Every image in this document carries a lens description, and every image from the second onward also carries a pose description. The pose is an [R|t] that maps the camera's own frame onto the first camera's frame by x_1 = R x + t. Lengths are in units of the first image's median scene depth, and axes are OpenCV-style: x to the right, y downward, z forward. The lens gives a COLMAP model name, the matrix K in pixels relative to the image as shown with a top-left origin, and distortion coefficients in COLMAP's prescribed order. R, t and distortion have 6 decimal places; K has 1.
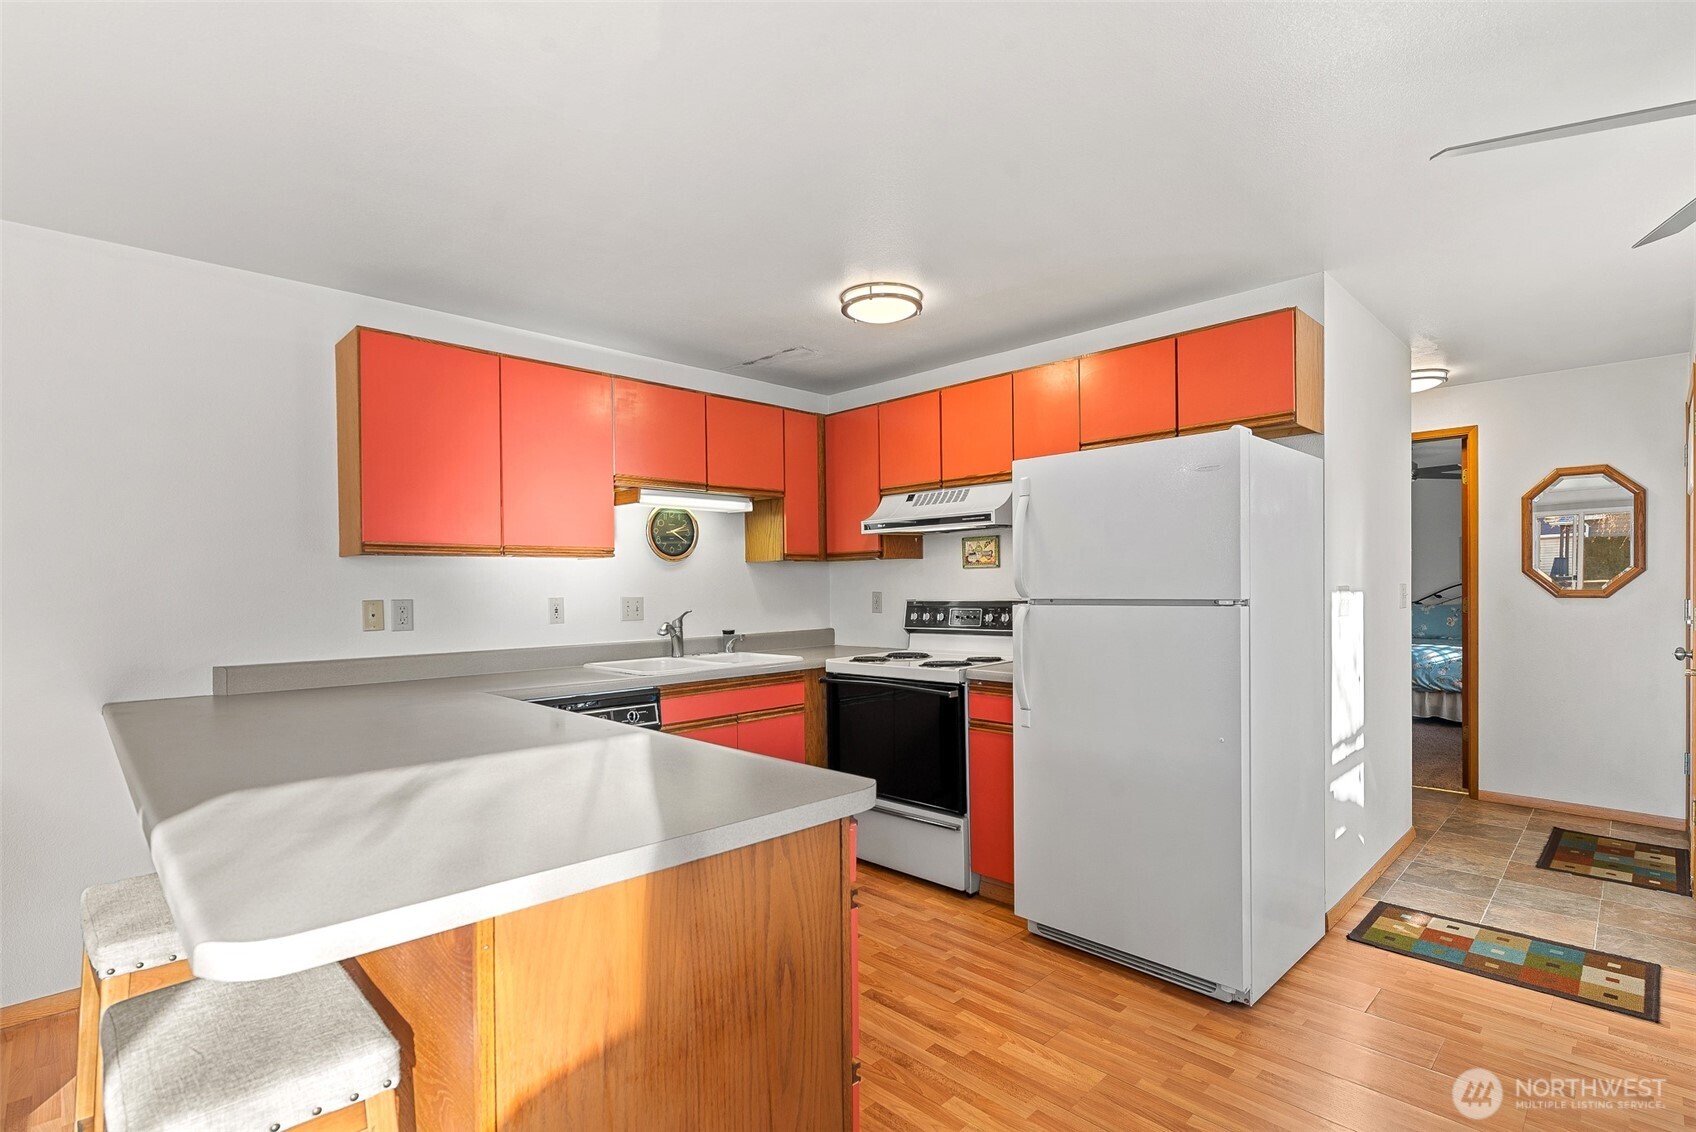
lens RADIAL K [[797.3, 0, 852.9], [0, 797.3, 591.4], [0, 0, 1]] dist [-0.000190, -0.000080]
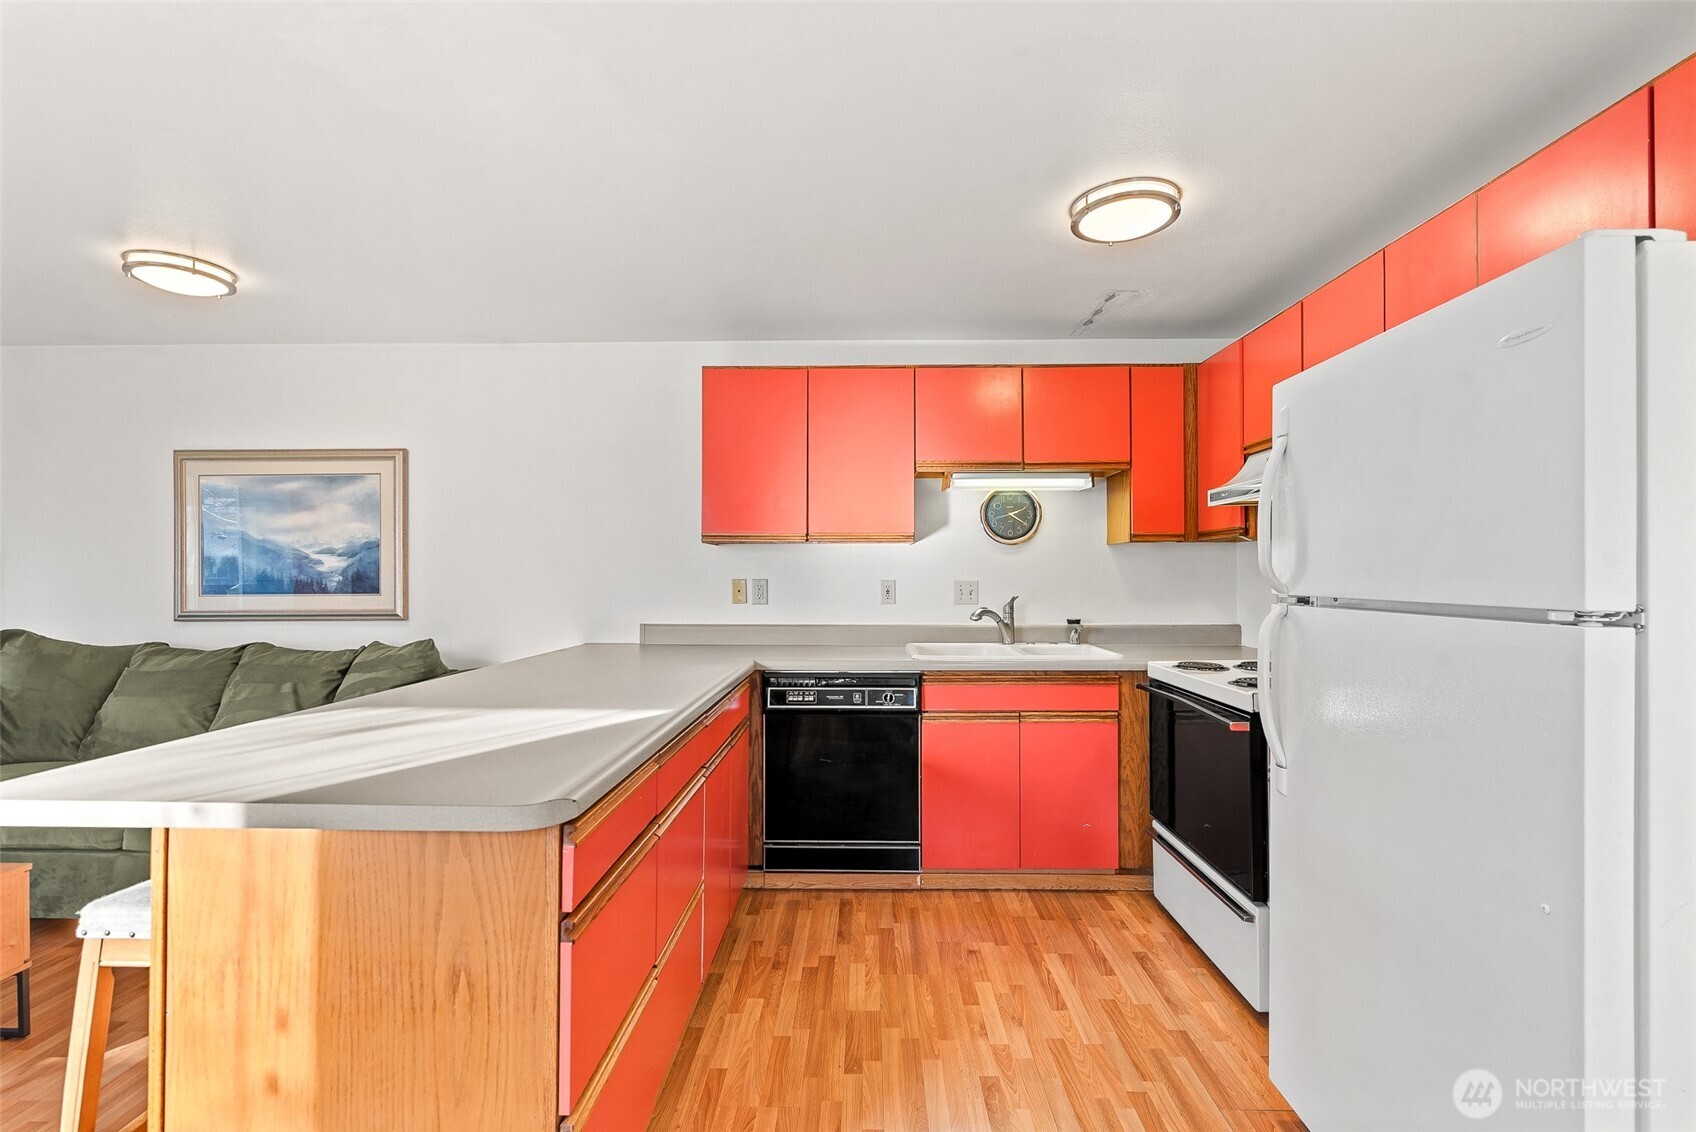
lens RADIAL K [[742.8, 0, 848.0], [0, 742.8, 566.0], [0, 0, 1]] dist [0.000248, -0.000047]
pose [[0.700478, 0.005370, -0.713654, 0.300152], [-0.012865, 0.999904, -0.005103, -0.005135], [0.713558, 0.012755, 0.700480, 0.244876]]
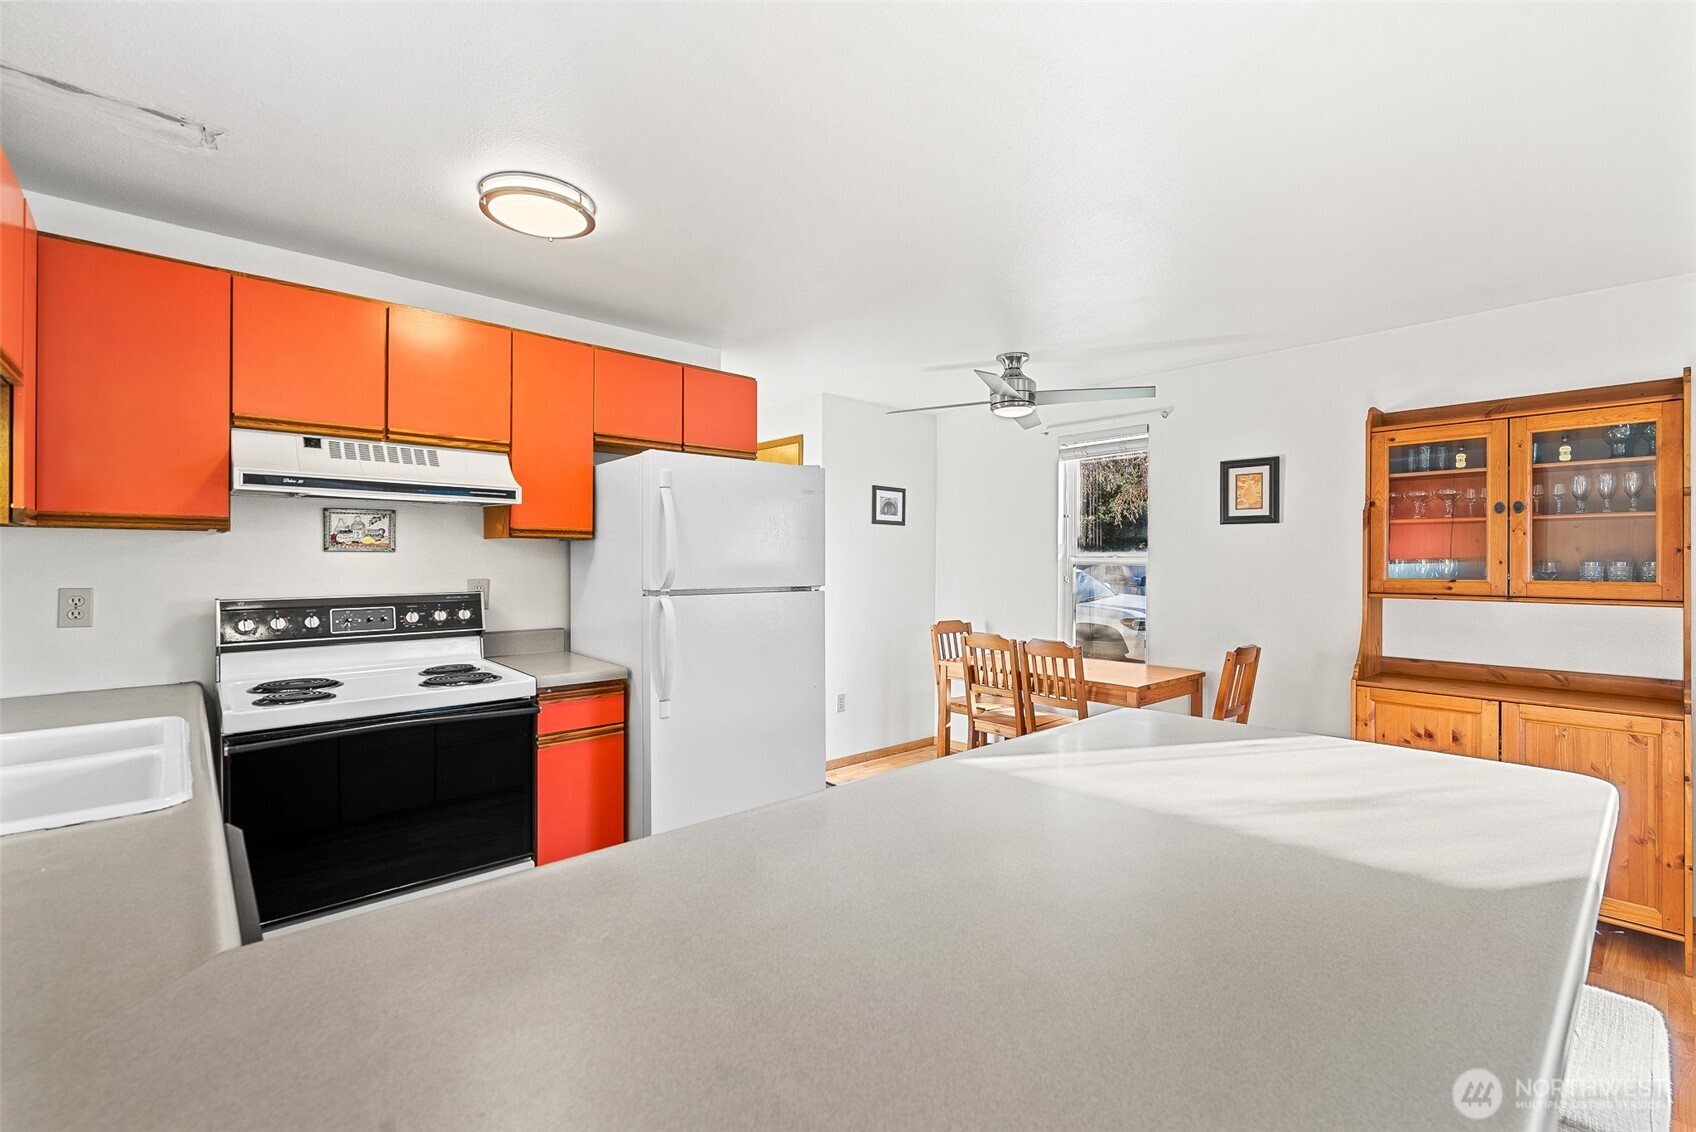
lens RADIAL K [[742.8, 0, 848.0], [0, 742.8, 566.0], [0, 0, 1]] dist [0.000248, -0.000047]
pose [[0.032039, 0.005146, 0.999473, -0.553137], [0.004665, 0.999975, -0.005299, -0.011262], [-0.999476, 0.004832, 0.032014, 0.572403]]
